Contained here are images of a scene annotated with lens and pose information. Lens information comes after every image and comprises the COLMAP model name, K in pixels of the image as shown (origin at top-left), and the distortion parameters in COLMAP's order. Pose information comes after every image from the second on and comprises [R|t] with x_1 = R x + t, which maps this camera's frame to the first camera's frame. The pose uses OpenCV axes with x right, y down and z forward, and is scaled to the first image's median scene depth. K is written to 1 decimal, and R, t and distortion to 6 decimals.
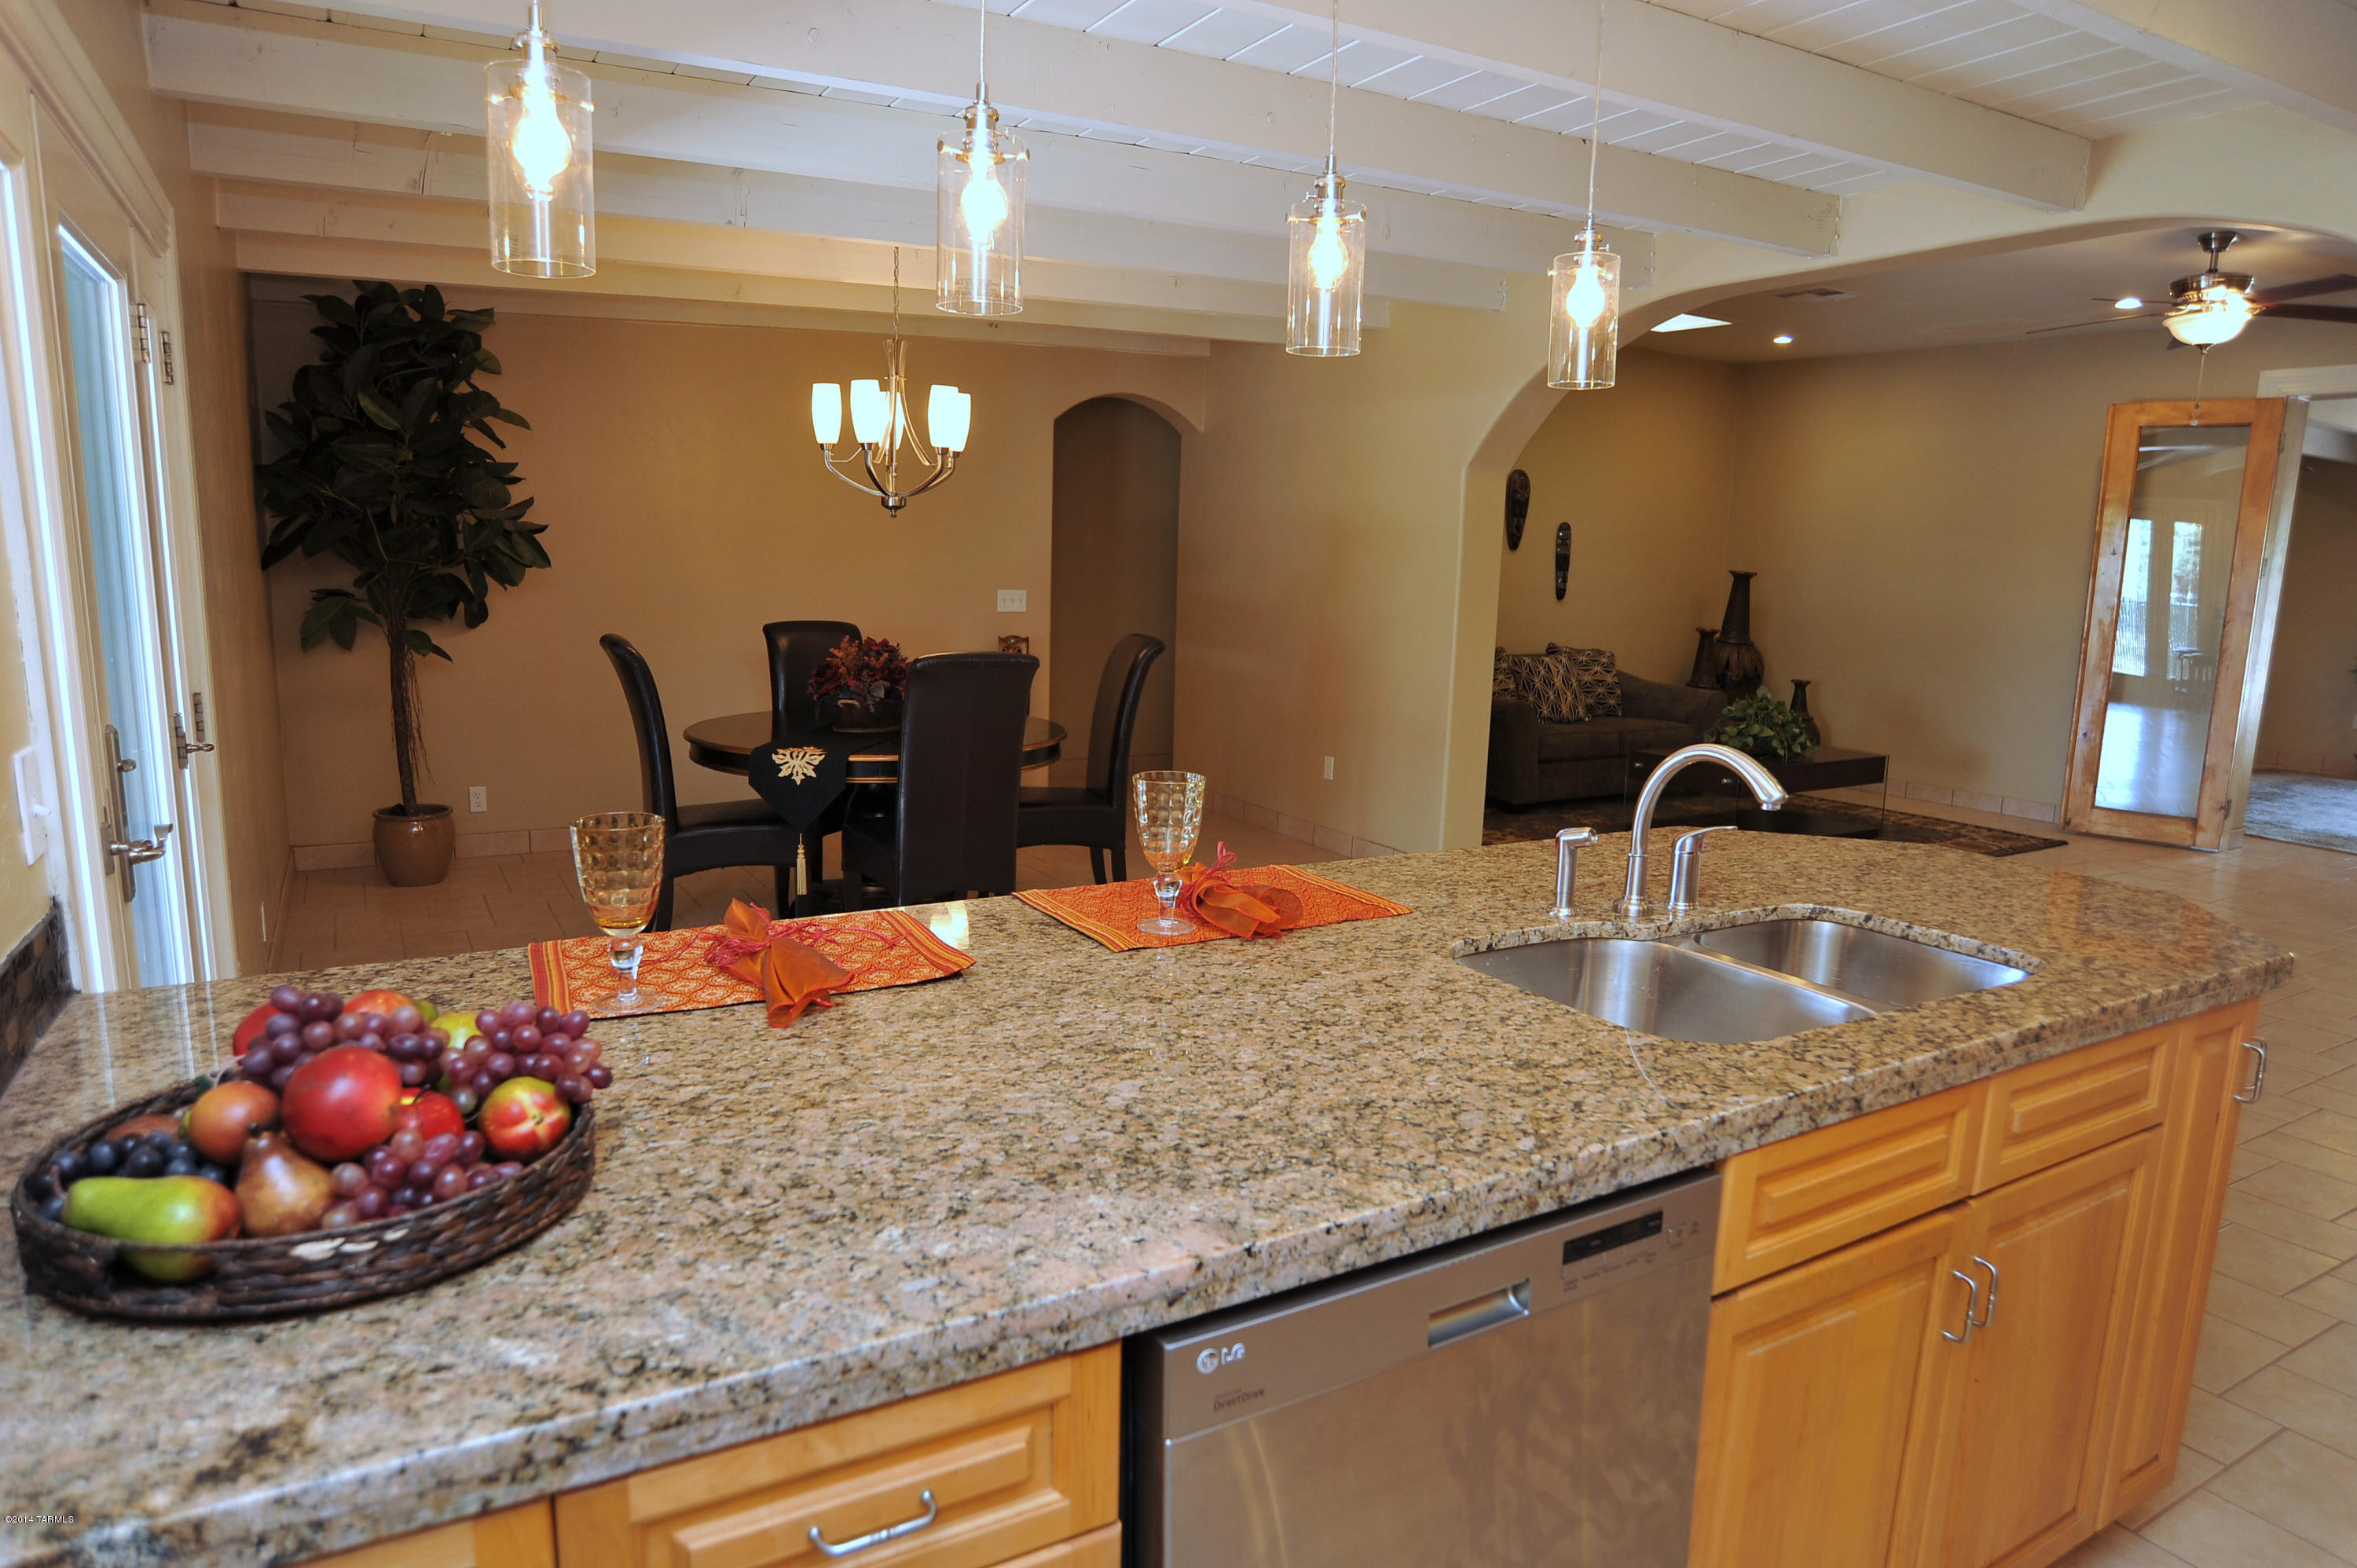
lens RADIAL K [[1404.8, 0, 1178.5], [0, 1404.8, 784.0], [0, 0, 1]] dist [-0.062827, 0.000160]
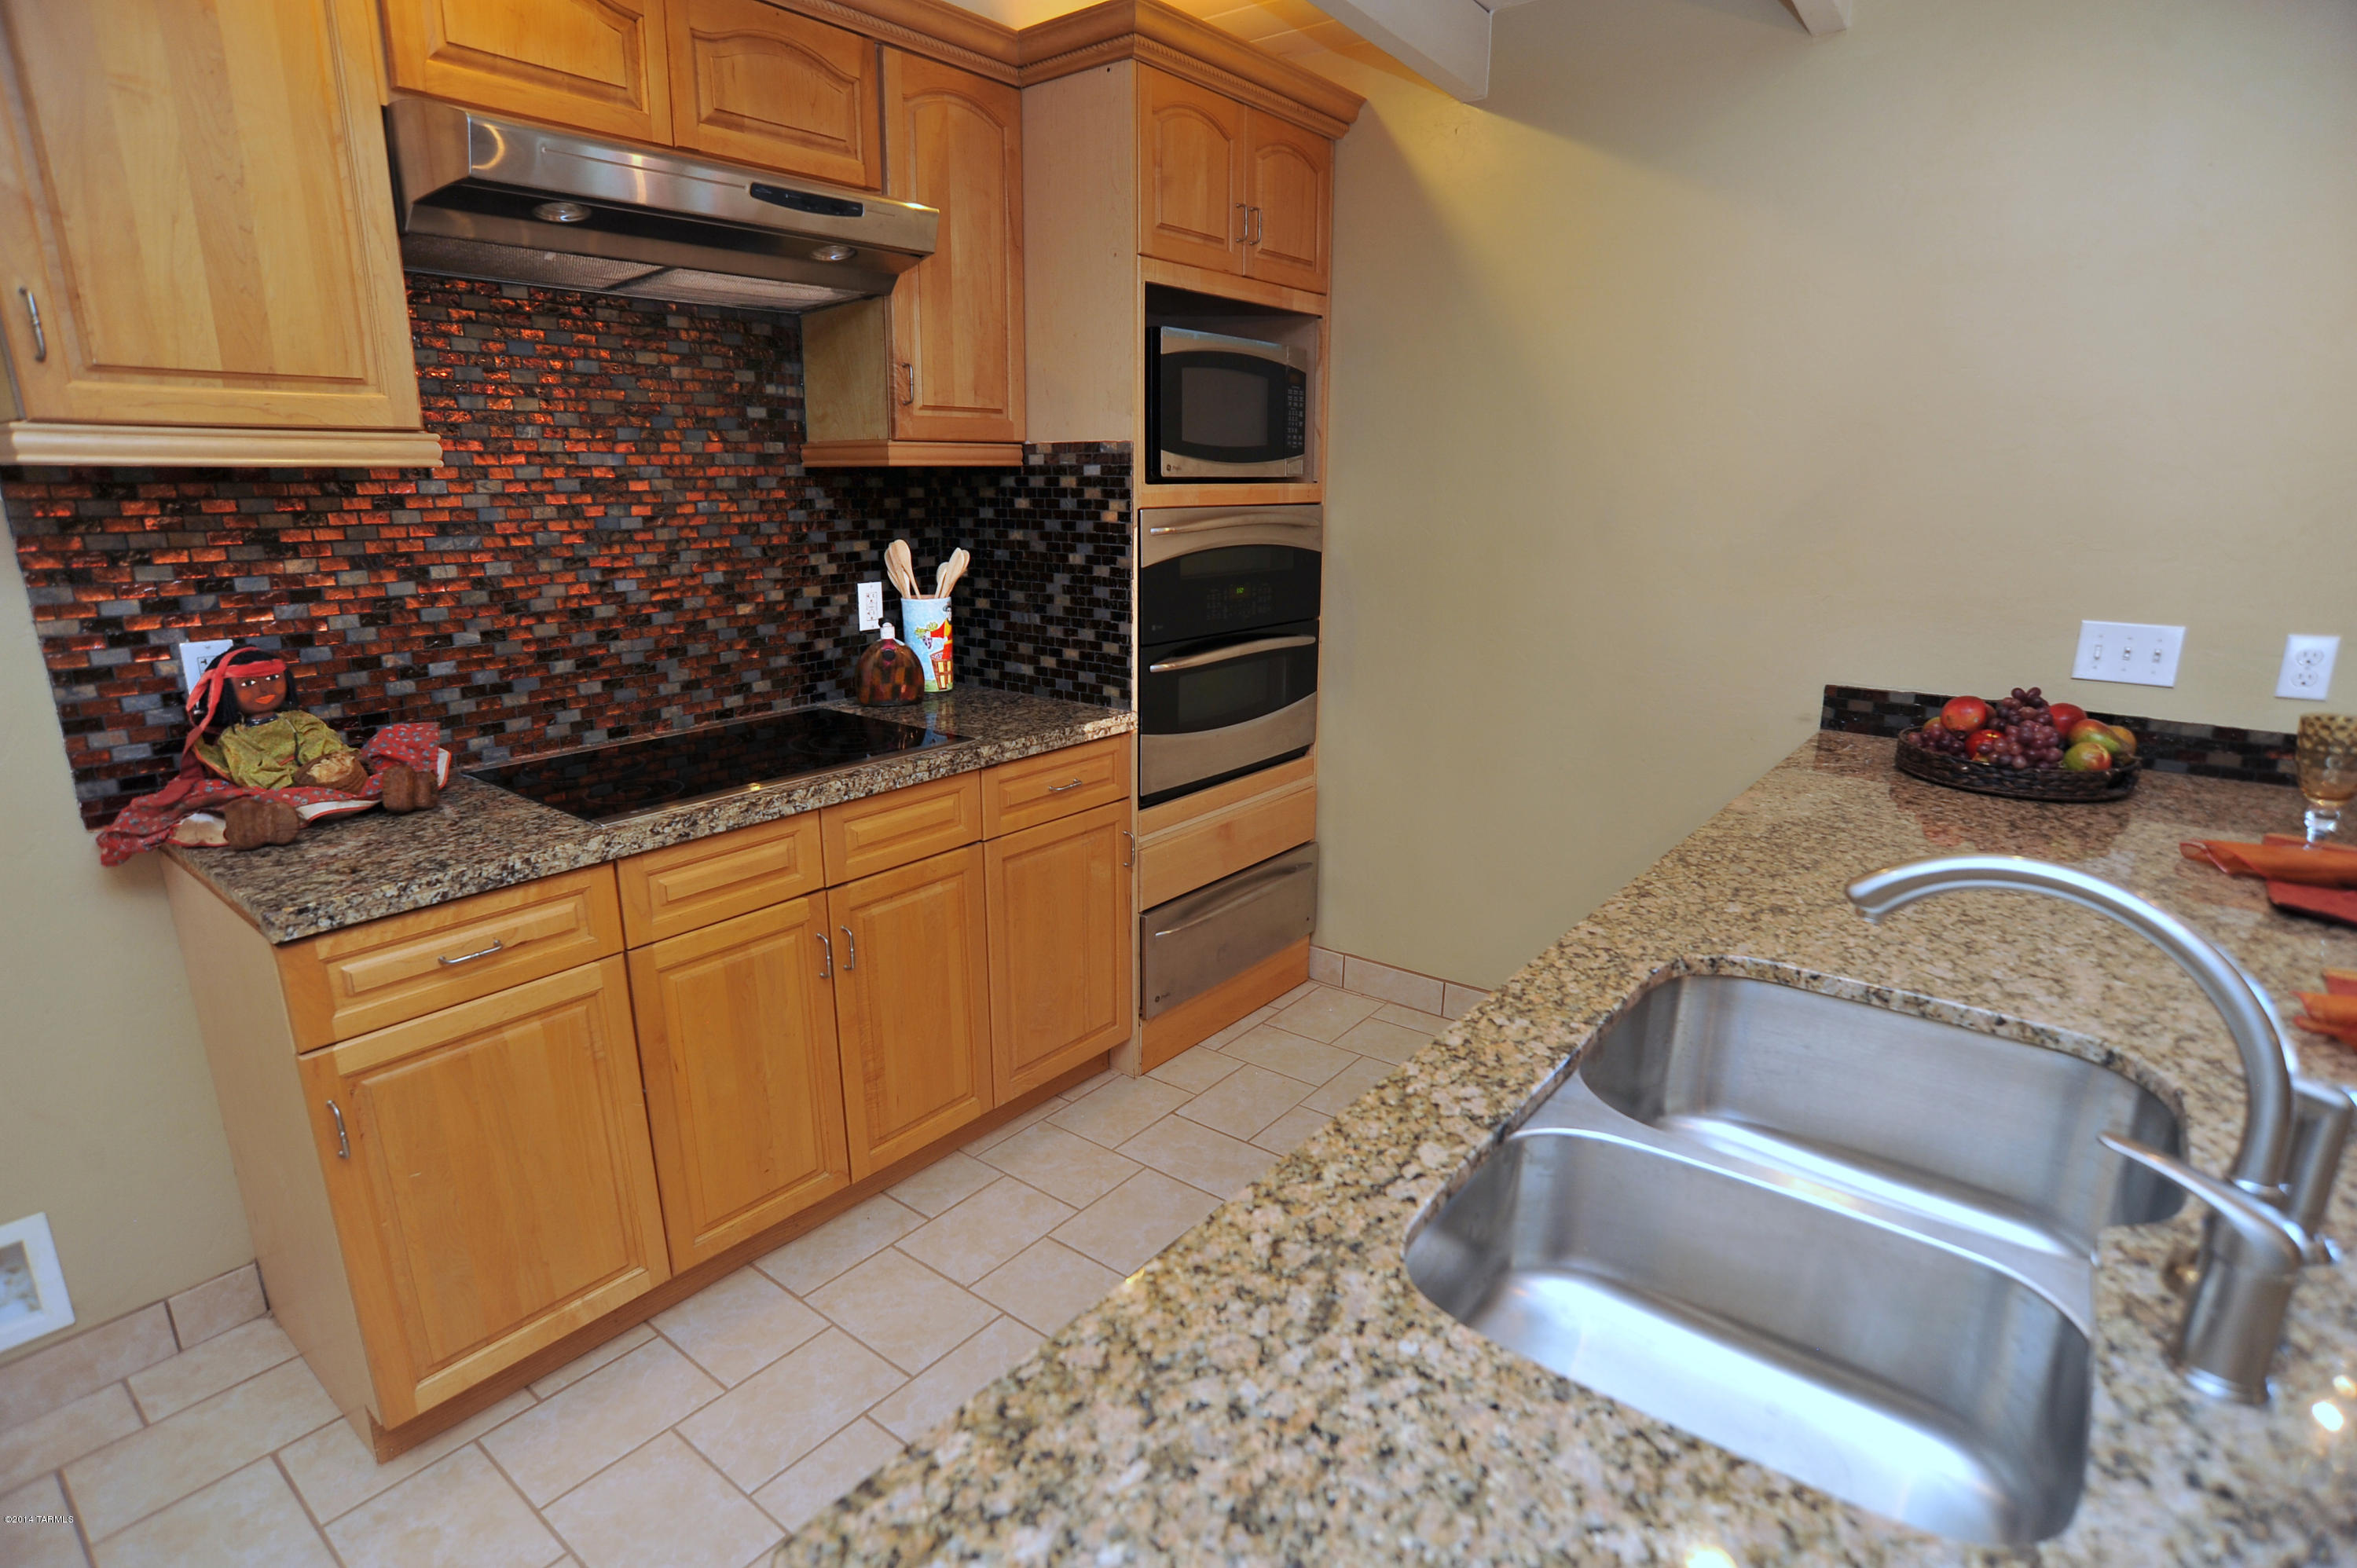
lens RADIAL K [[1197.4, 0, 1175.5], [0, 1197.4, 794.6], [0, 0, 1]] dist [-0.105027, 0.052529]
pose [[-0.929161, 0.067508, -0.363458, 1.100400], [-0.085637, 0.917133, 0.389273, -0.245622], [0.359618, 0.392823, -0.846383, 1.623926]]
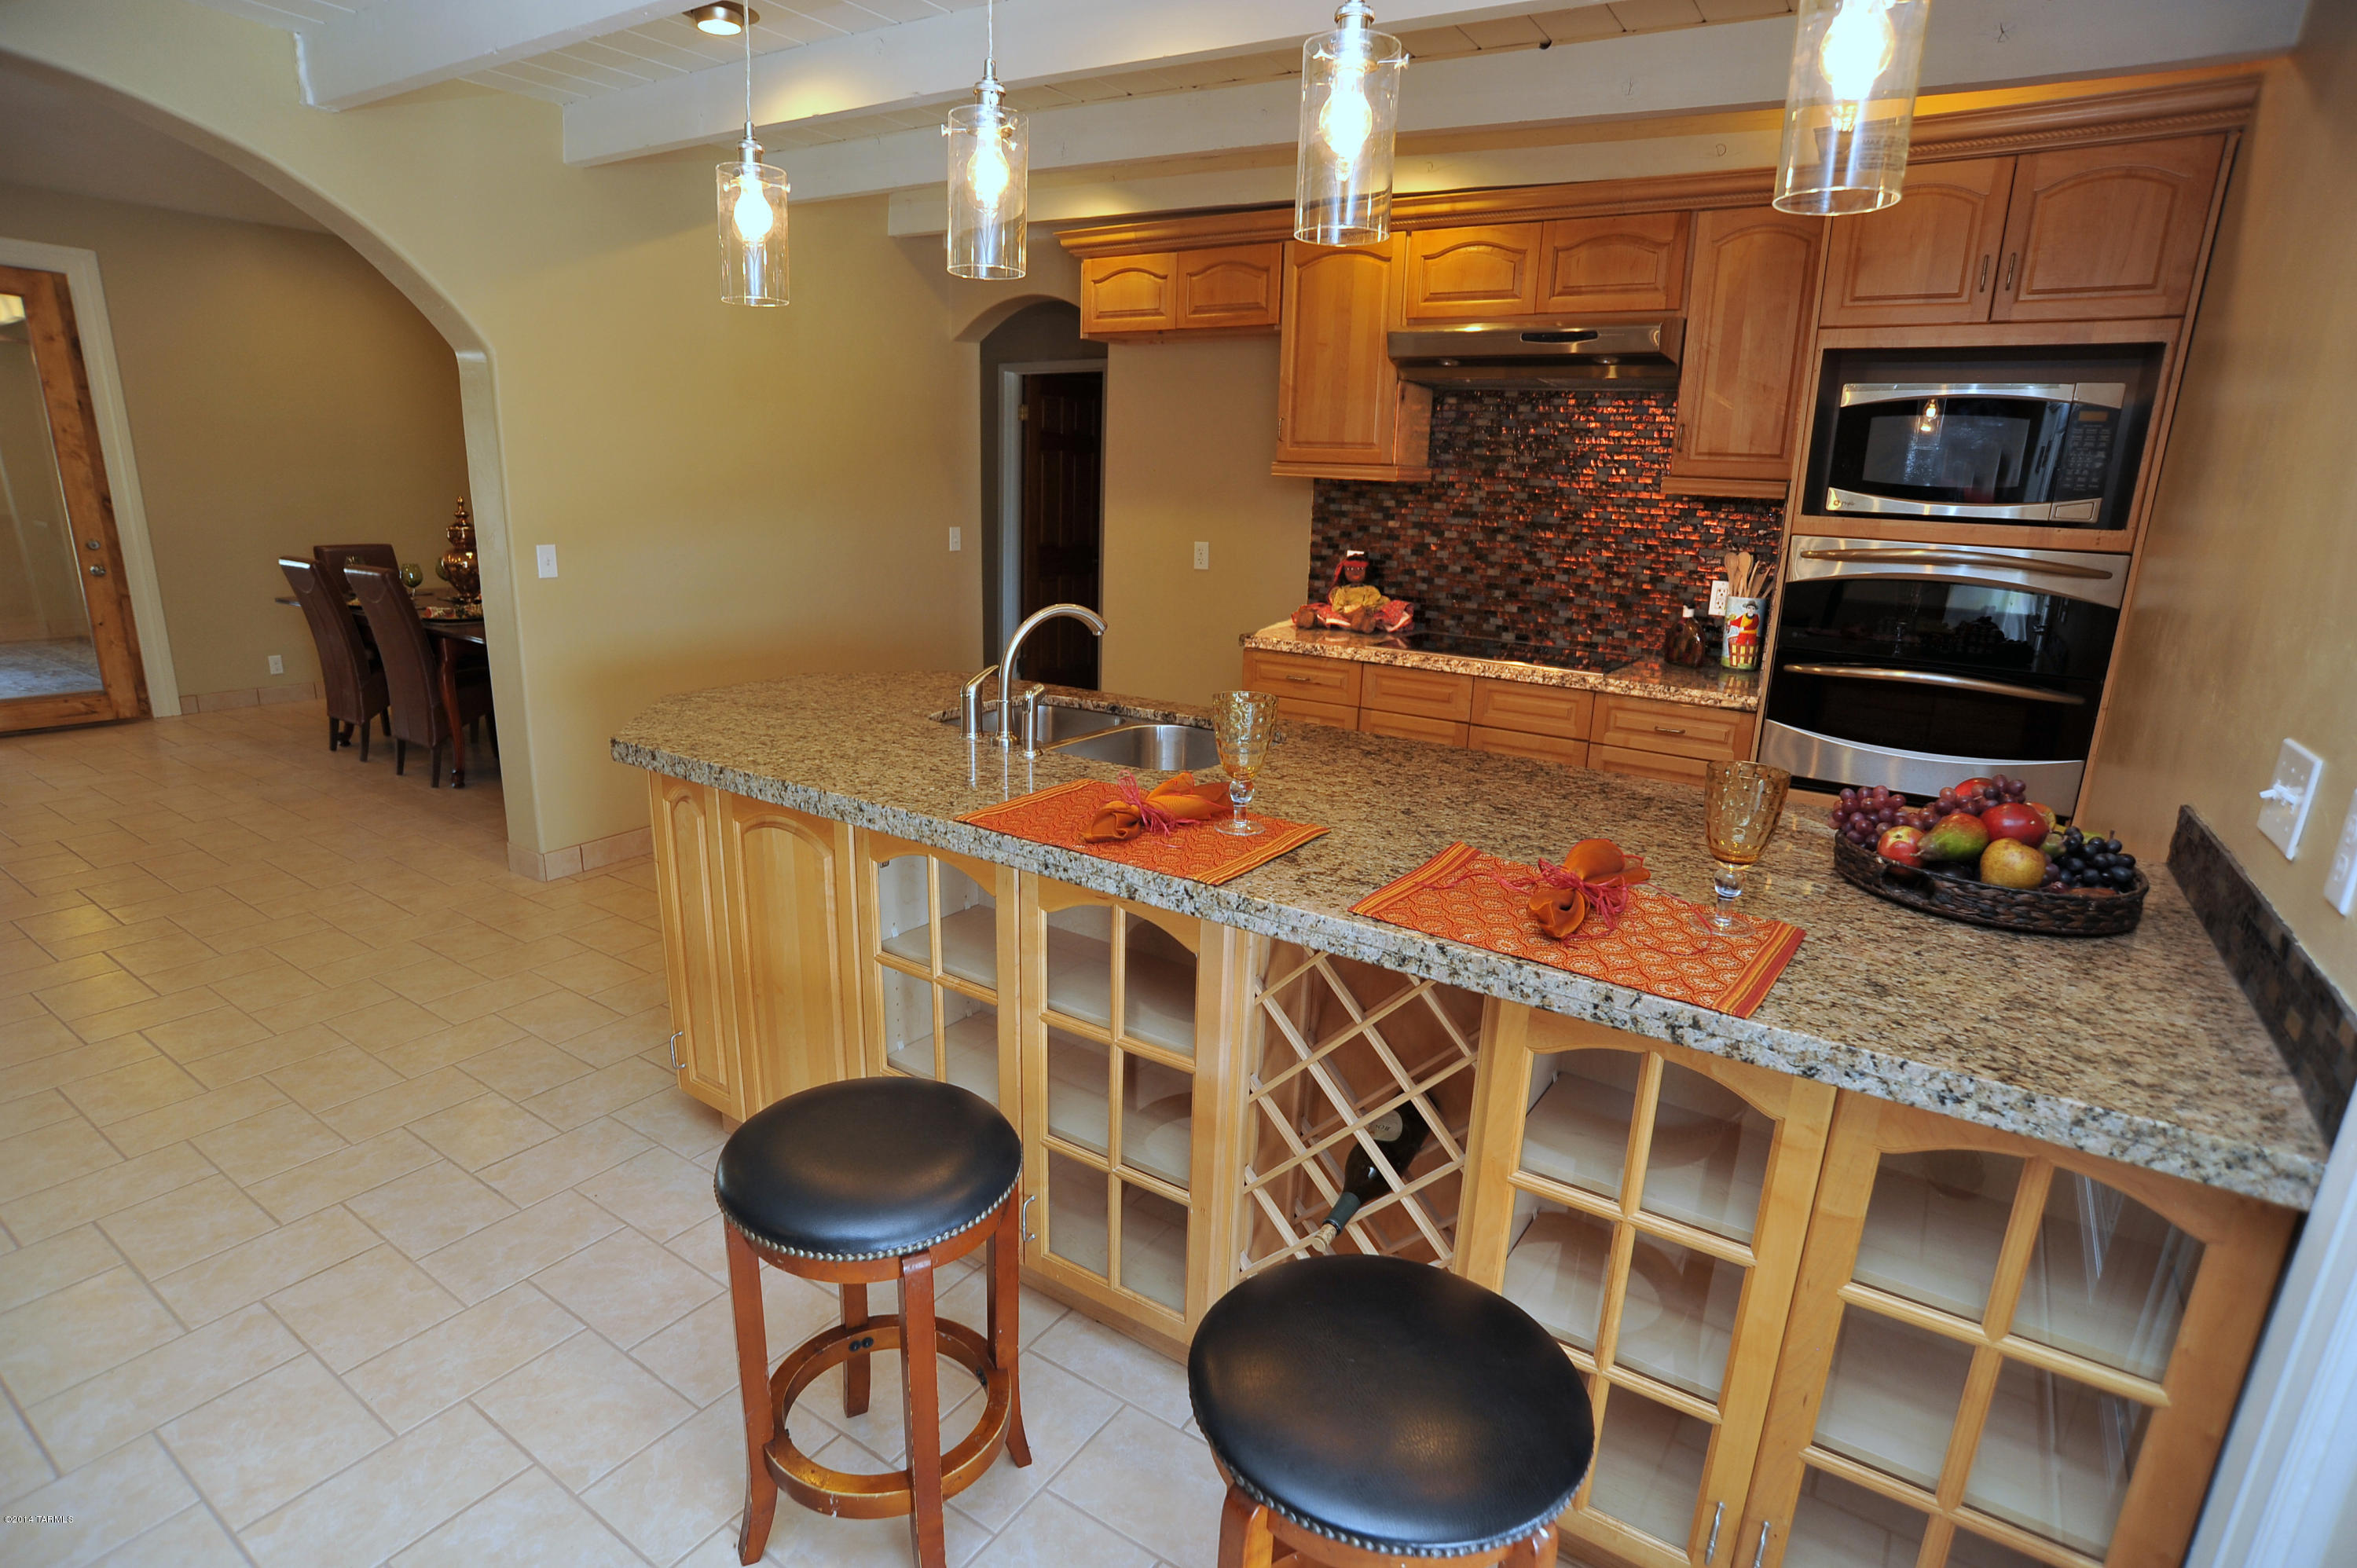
lens RADIAL K [[1197.4, 0, 1175.5], [0, 1197.4, 794.6], [0, 0, 1]] dist [-0.105027, 0.052529]
pose [[-0.436841, -0.267864, 0.858731, -1.076971], [0.102209, 0.933672, 0.343235, -0.346076], [-0.893713, 0.237709, -0.380488, 1.878341]]
